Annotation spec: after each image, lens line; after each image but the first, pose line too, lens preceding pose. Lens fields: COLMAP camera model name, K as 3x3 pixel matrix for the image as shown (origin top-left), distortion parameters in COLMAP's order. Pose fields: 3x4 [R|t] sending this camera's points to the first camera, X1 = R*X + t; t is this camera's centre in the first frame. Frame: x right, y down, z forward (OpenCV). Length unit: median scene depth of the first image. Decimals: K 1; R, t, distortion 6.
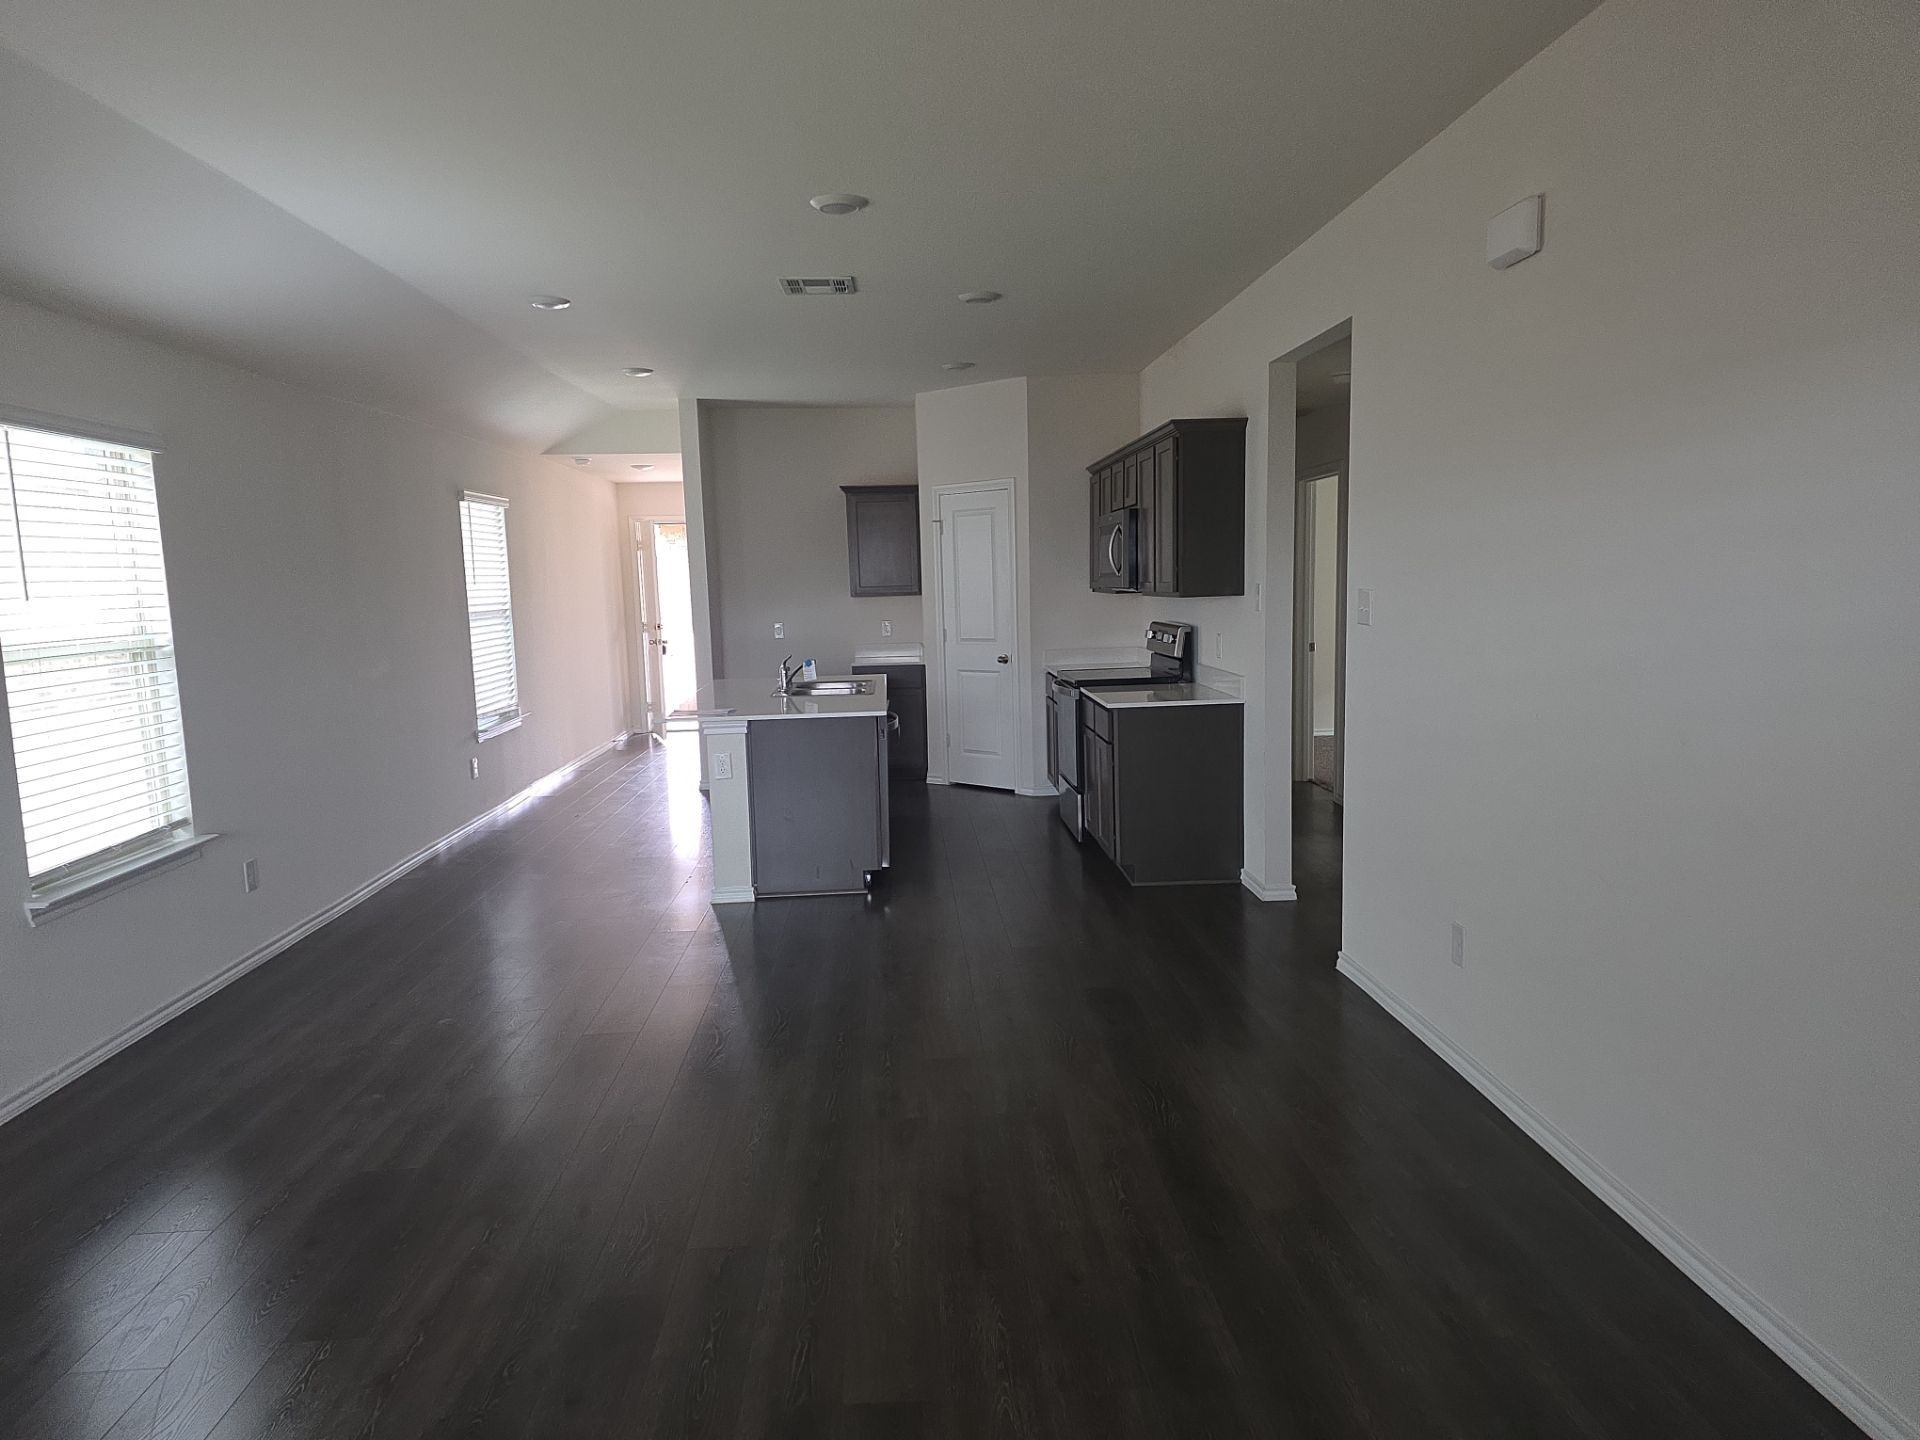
lens RADIAL K [[1234.2, 0, 957.7], [0, 1234.2, 720.2], [0, 0, 1]] dist [0.138824, -0.127912]
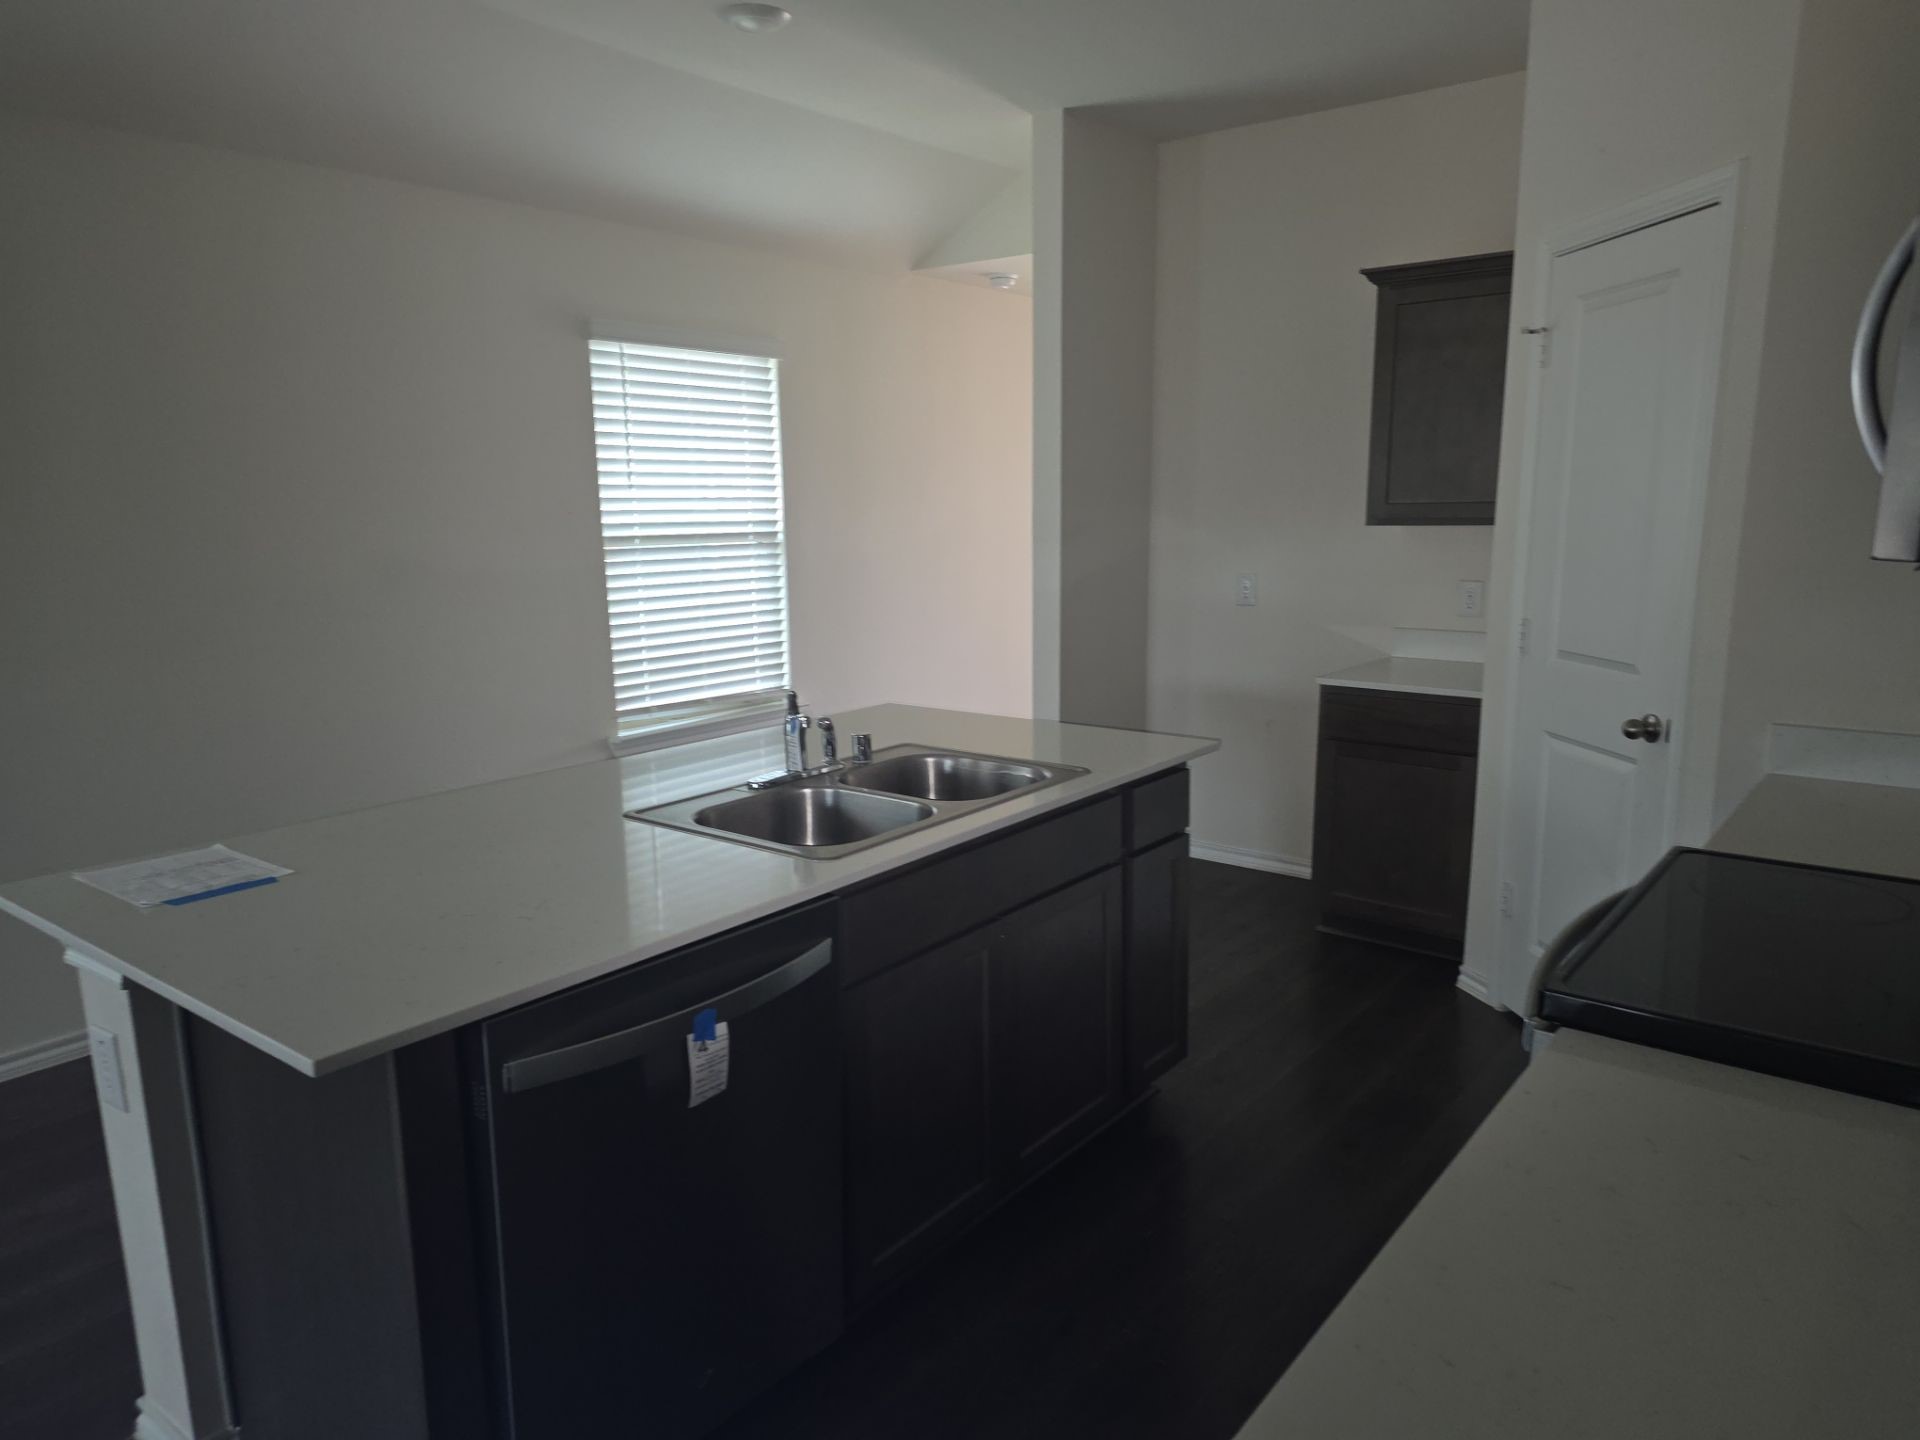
lens RADIAL K [[1273.3, 0, 968.0], [0, 1273.3, 721.5], [0, 0, 1]] dist [0.117529, -0.124521]
pose [[0.759350, 0.131883, -0.637177, 0.139503], [-0.086402, 0.991010, 0.102150, -0.081644], [0.644921, -0.022515, 0.763918, 0.692472]]
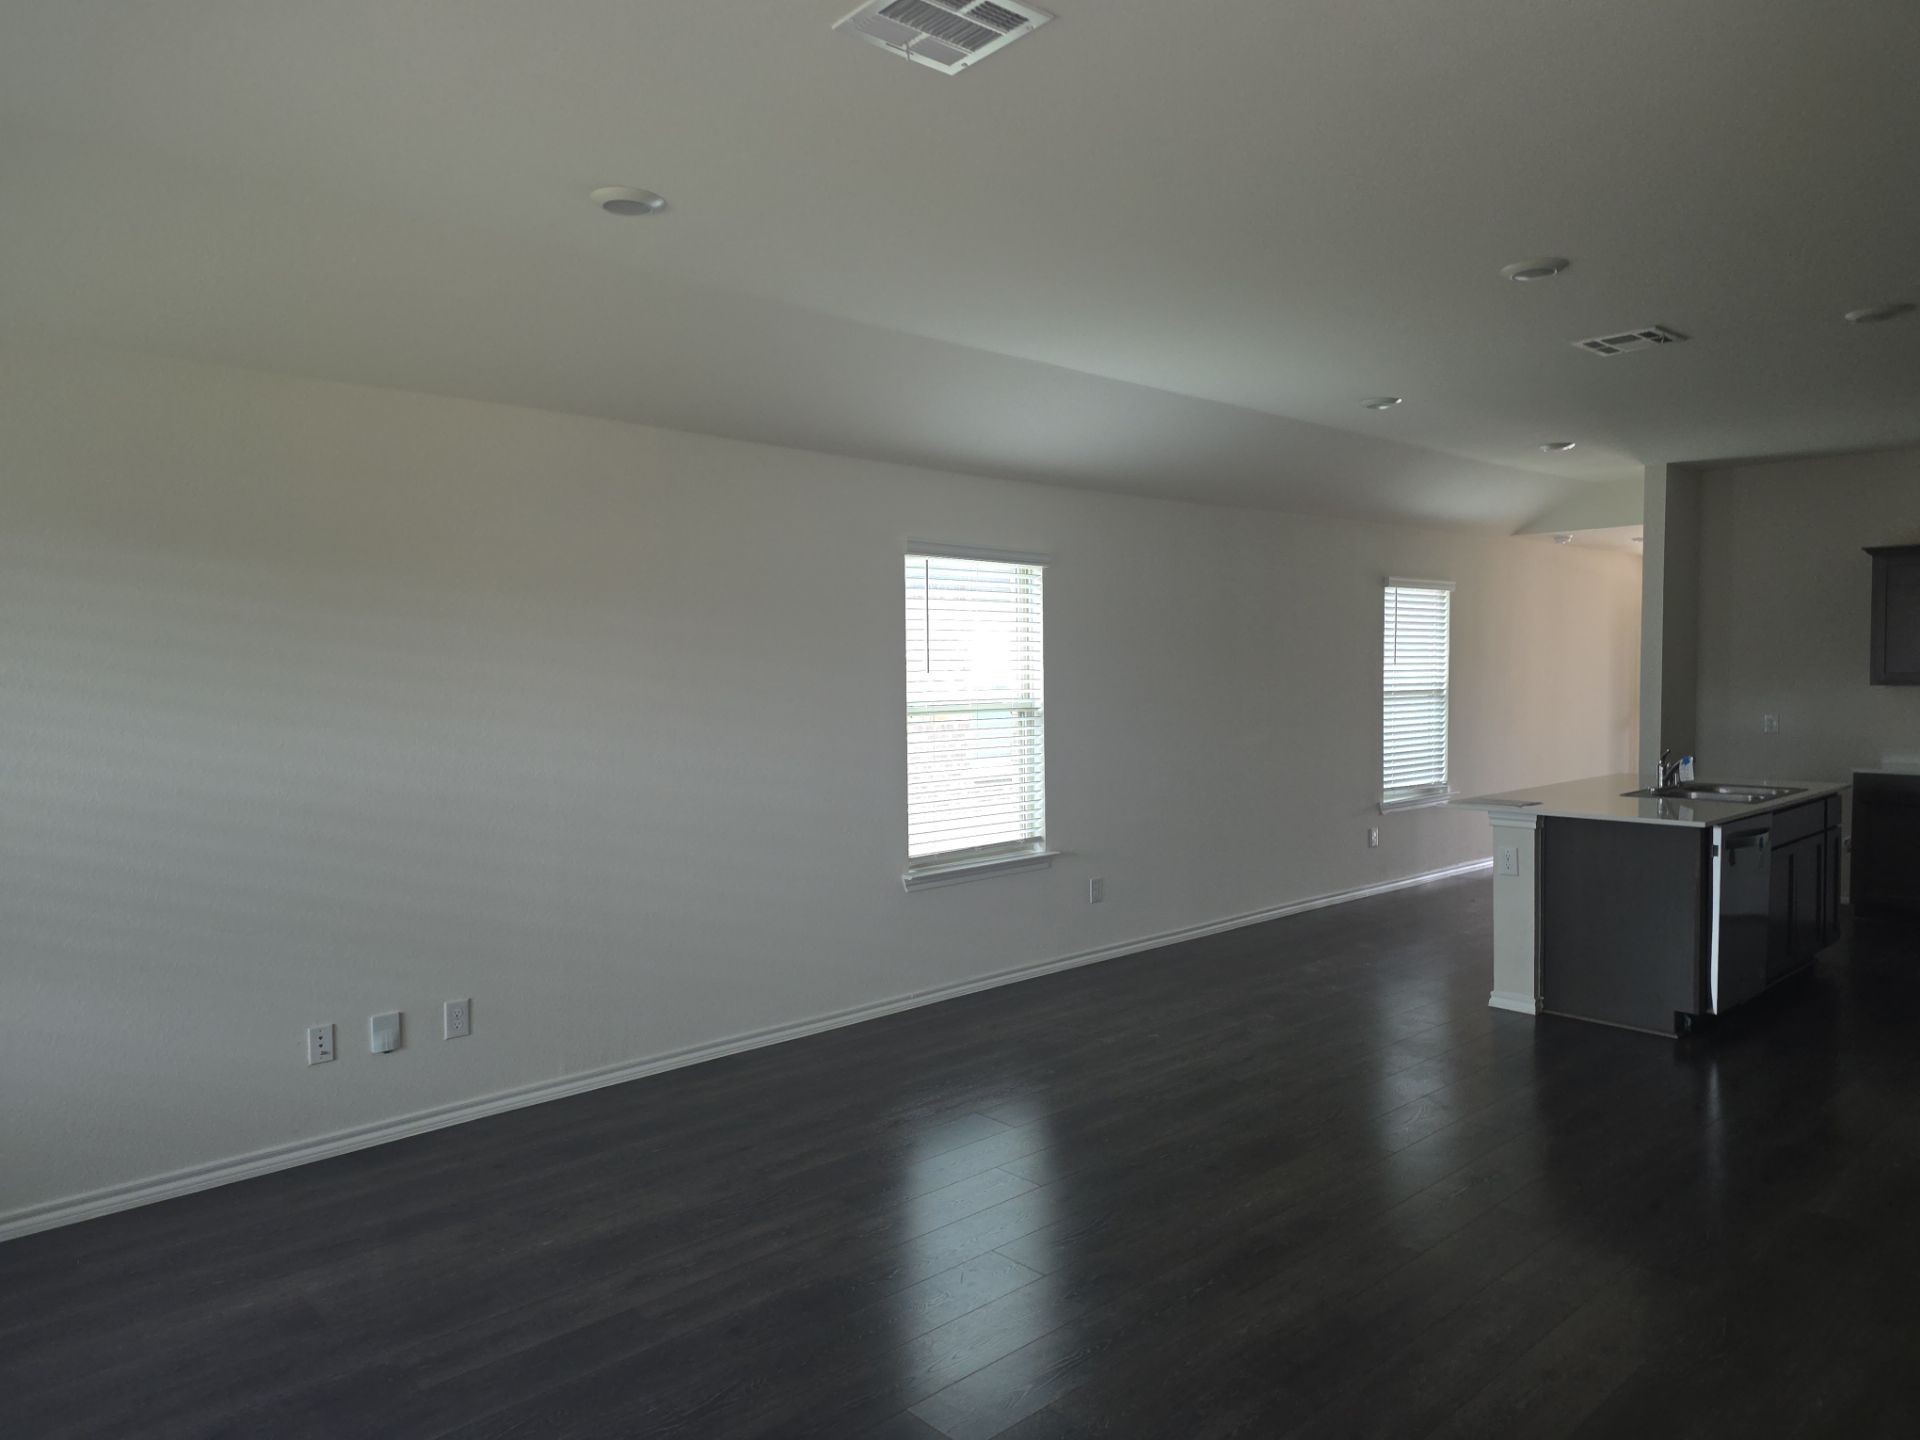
lens RADIAL K [[1237.9, 0, 951.9], [0, 1237.9, 732.1], [0, 0, 1]] dist [0.033714, -0.009020]
pose [[0.633502, 0.060075, -0.771405, 0.204454], [-0.100180, 0.994958, -0.004787, -0.010309], [0.767228, 0.080312, 0.636326, 0.056911]]
